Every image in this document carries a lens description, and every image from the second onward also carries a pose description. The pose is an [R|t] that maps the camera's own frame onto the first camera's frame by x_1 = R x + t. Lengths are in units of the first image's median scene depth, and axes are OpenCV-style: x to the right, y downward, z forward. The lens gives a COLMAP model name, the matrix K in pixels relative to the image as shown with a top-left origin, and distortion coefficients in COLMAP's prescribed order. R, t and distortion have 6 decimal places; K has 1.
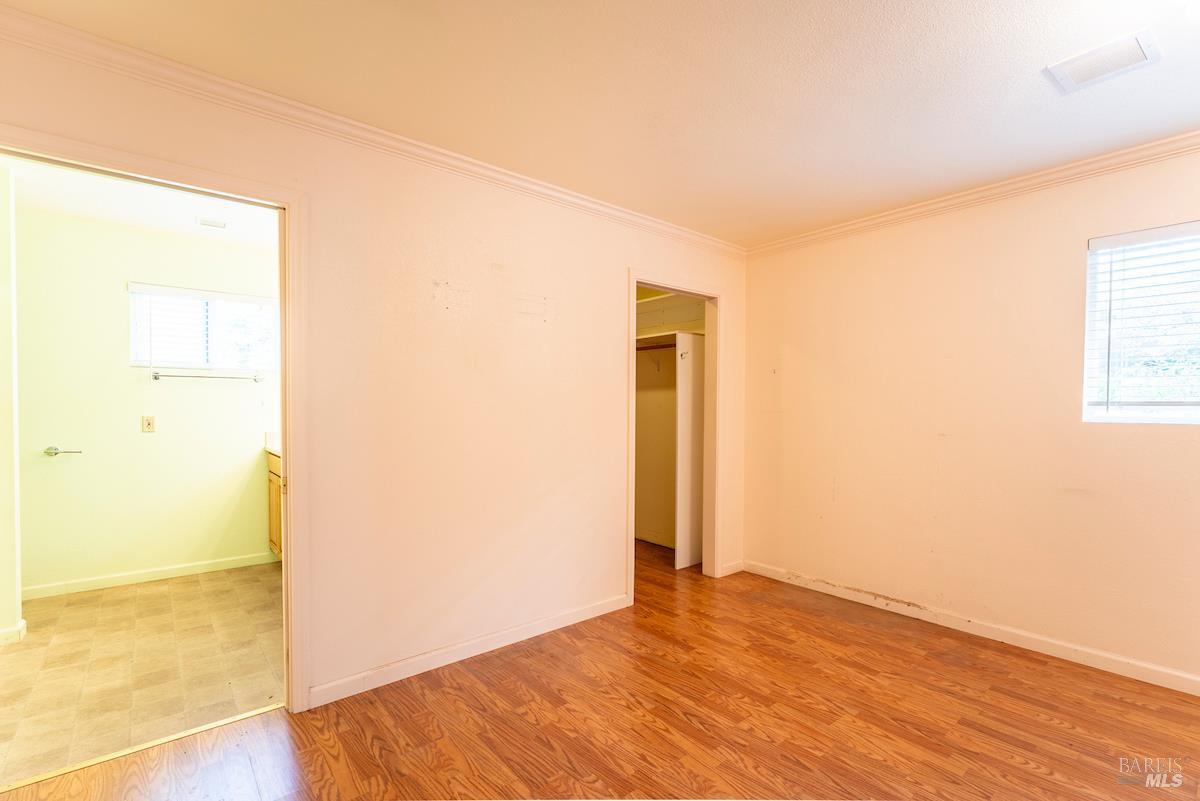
lens RADIAL K [[537.7, 0, 602.0], [0, 537.7, 420.1], [0, 0, 1]] dist [0.001944, 0.000711]
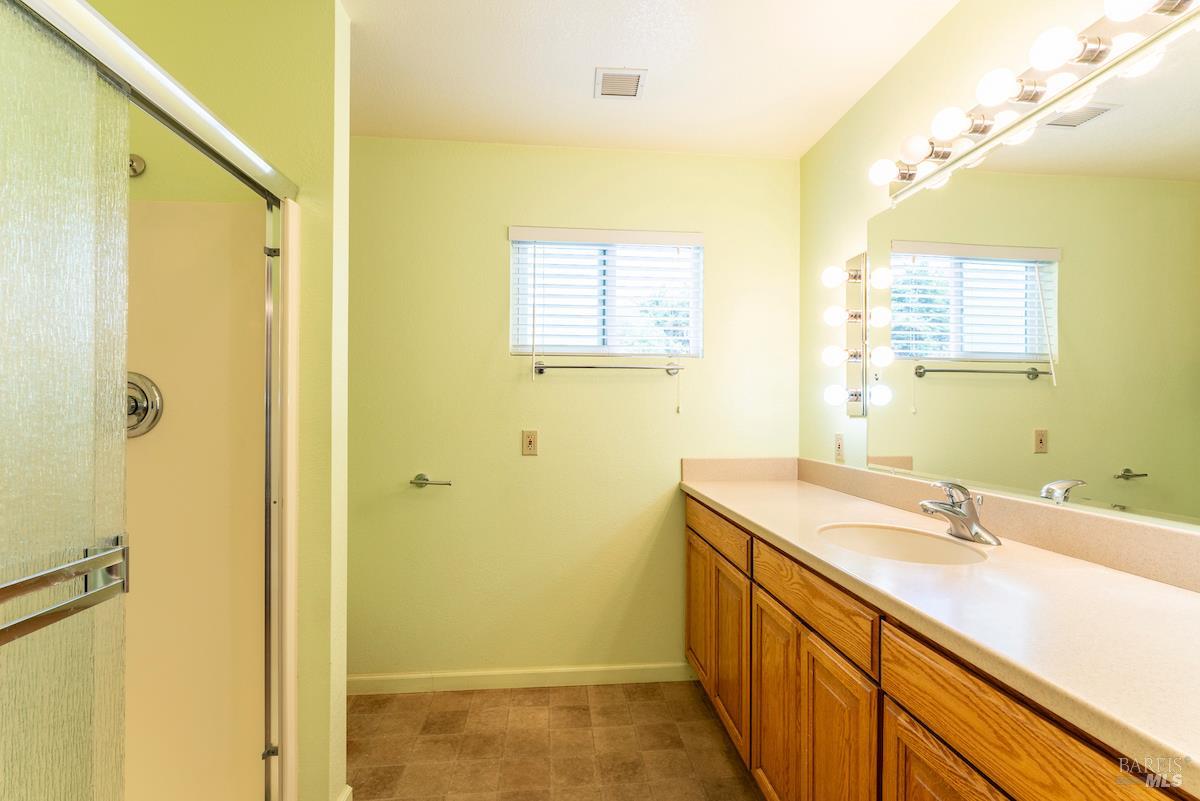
lens RADIAL K [[537.7, 0, 602.0], [0, 537.7, 420.1], [0, 0, 1]] dist [0.001944, 0.000711]
pose [[0.824593, 0.000584, -0.565726, -0.409000], [-0.013699, 0.999727, -0.018935, -0.008846], [0.565560, 0.023363, 0.824376, 0.521601]]
